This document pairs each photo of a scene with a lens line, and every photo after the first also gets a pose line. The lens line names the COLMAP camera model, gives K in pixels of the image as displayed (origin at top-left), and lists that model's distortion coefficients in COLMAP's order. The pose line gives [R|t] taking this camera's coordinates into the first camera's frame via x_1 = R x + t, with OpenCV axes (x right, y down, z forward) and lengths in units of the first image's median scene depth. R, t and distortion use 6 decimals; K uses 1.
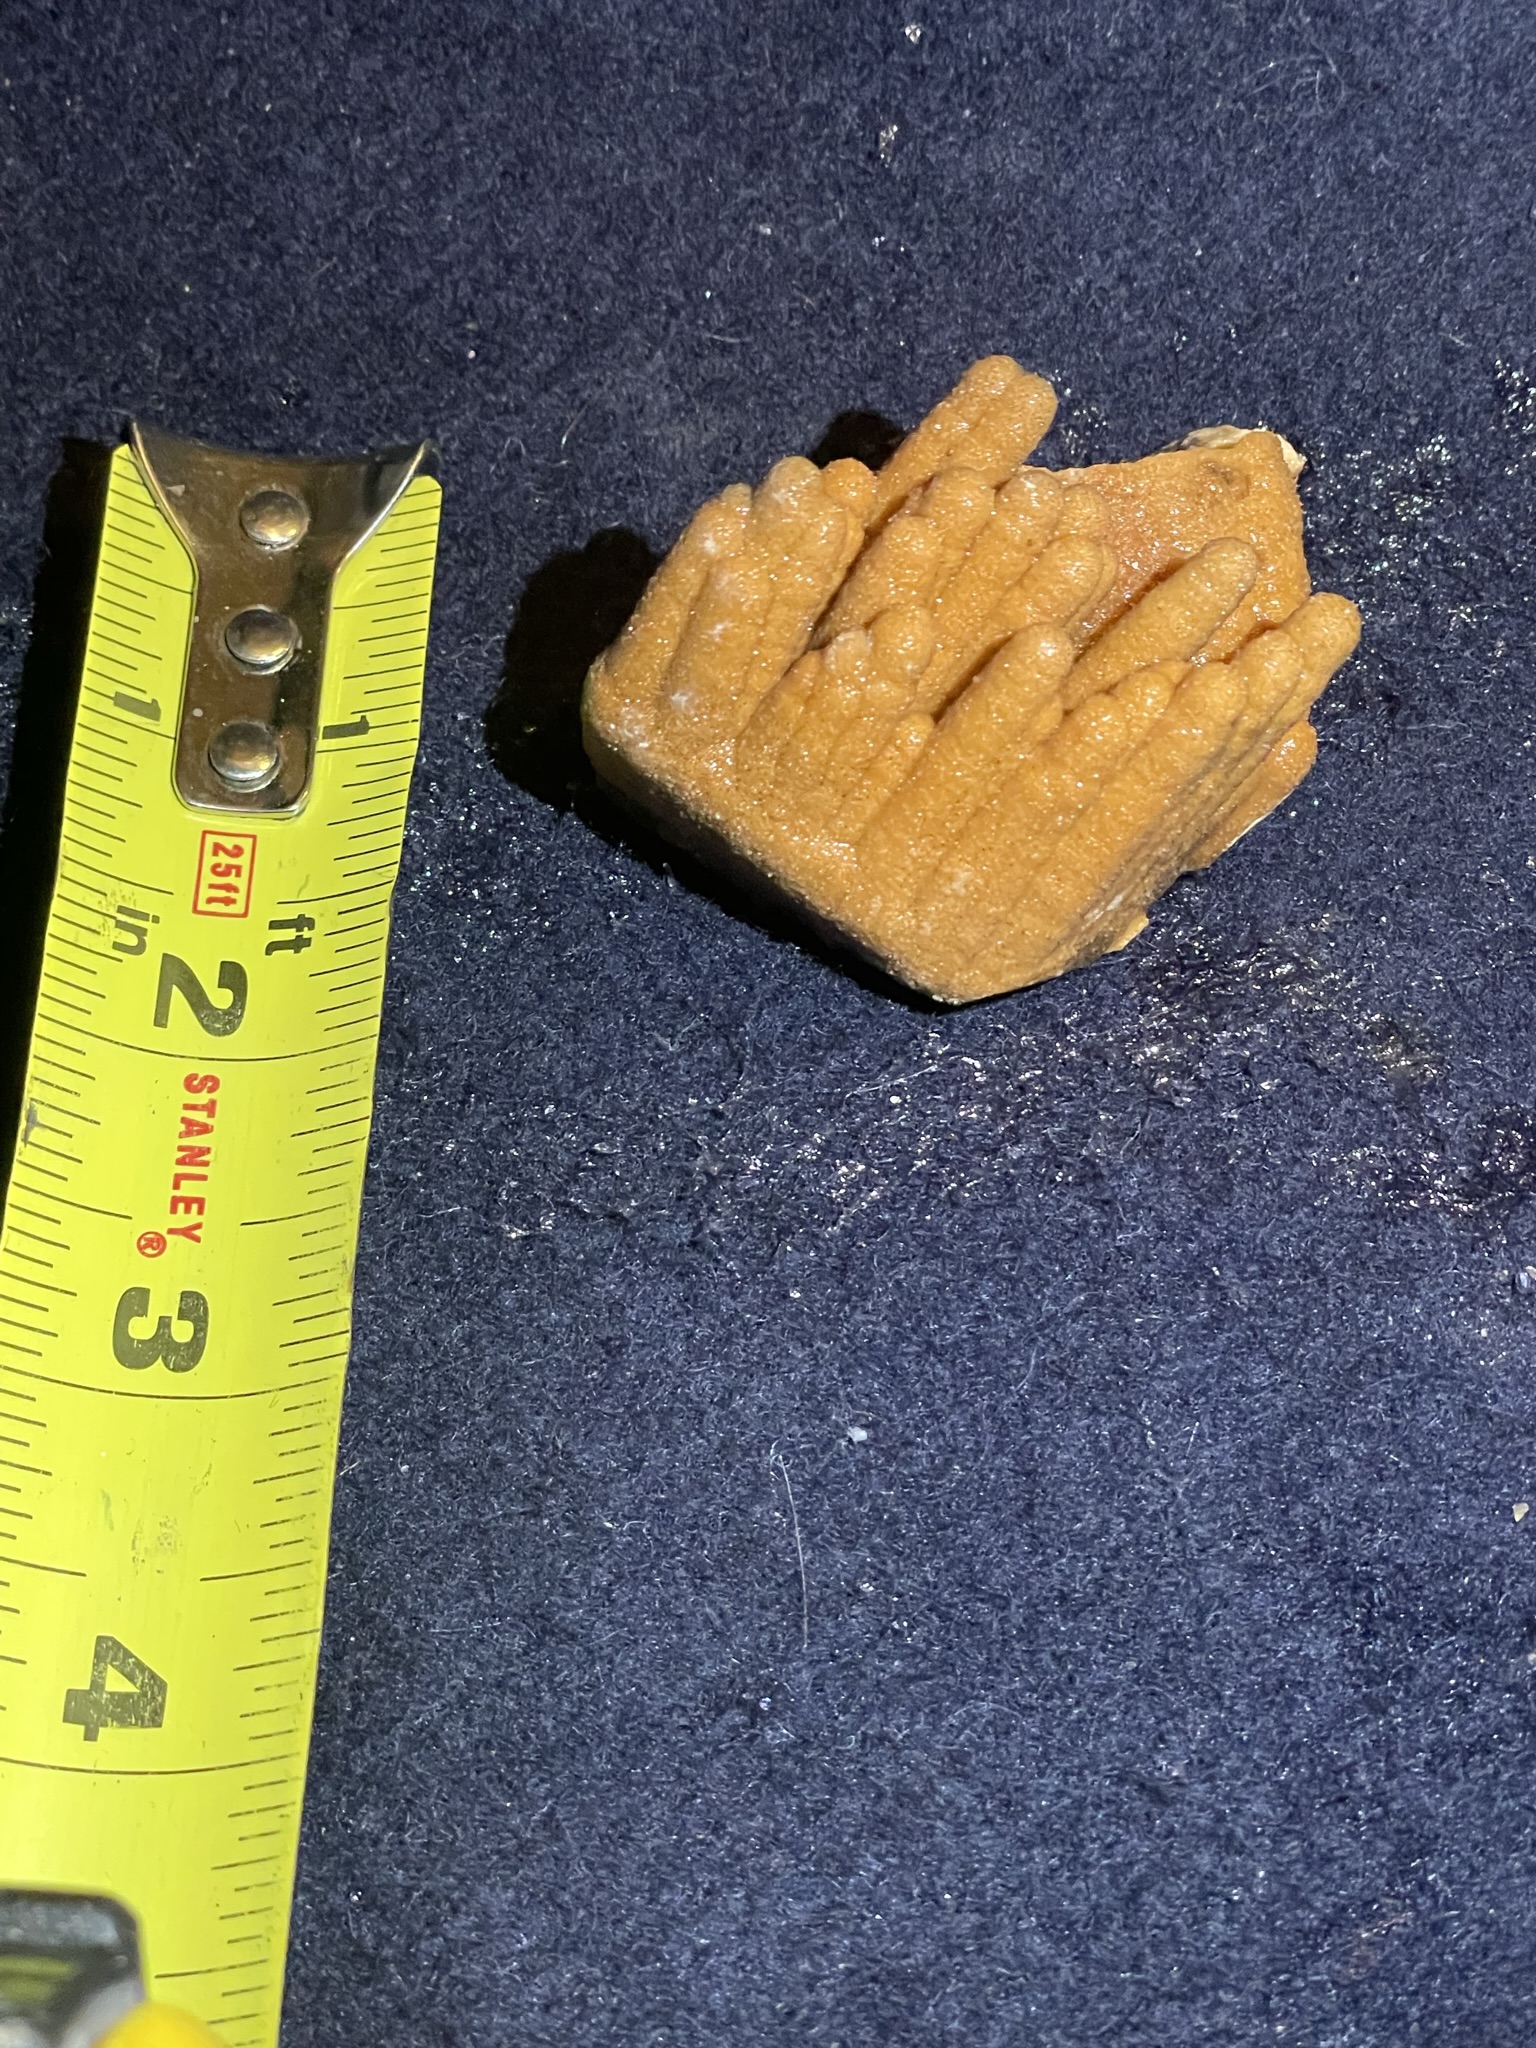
lens RADIAL K [[3842.9, 0, 768.0], [0, 3842.9, 1024.0], [0, 0, 1]] dist [0.021717, 0.016181]
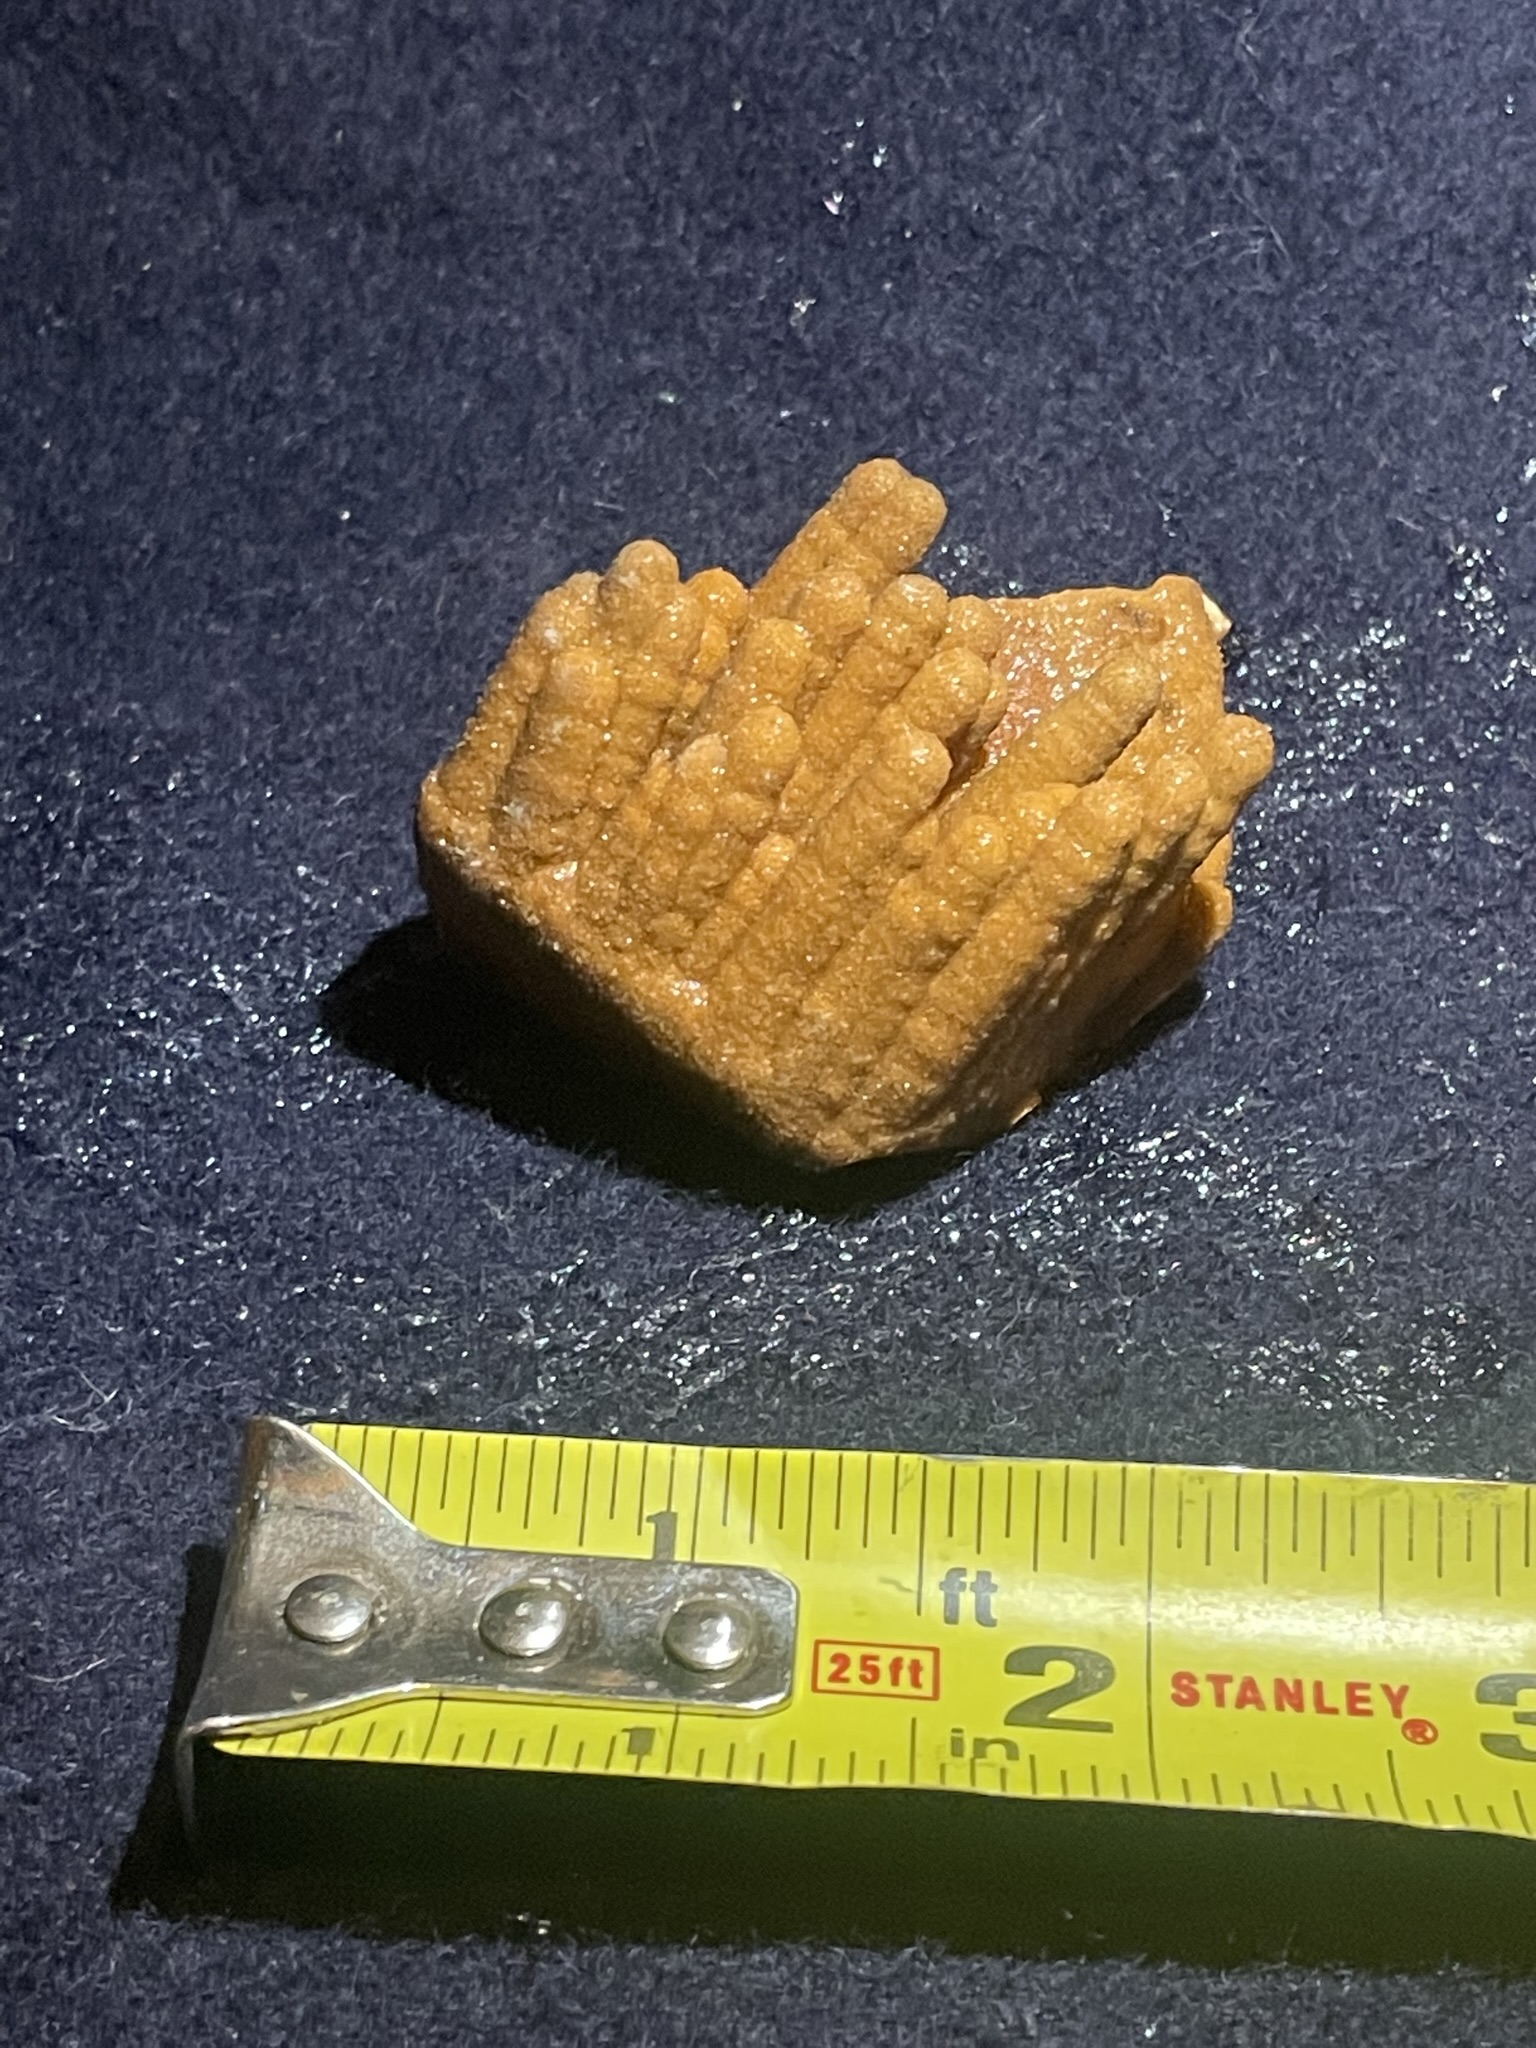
lens RADIAL K [[3880.7, 0, 783.9], [0, 3880.7, 1032.2], [0, 0, 1]] dist [0.228978, -0.983345]
pose [[0.032368, -0.725650, 0.687302, -0.602608], [0.853961, 0.377390, 0.358229, -0.394263], [-0.519330, 0.575334, 0.631892, 0.443659]]
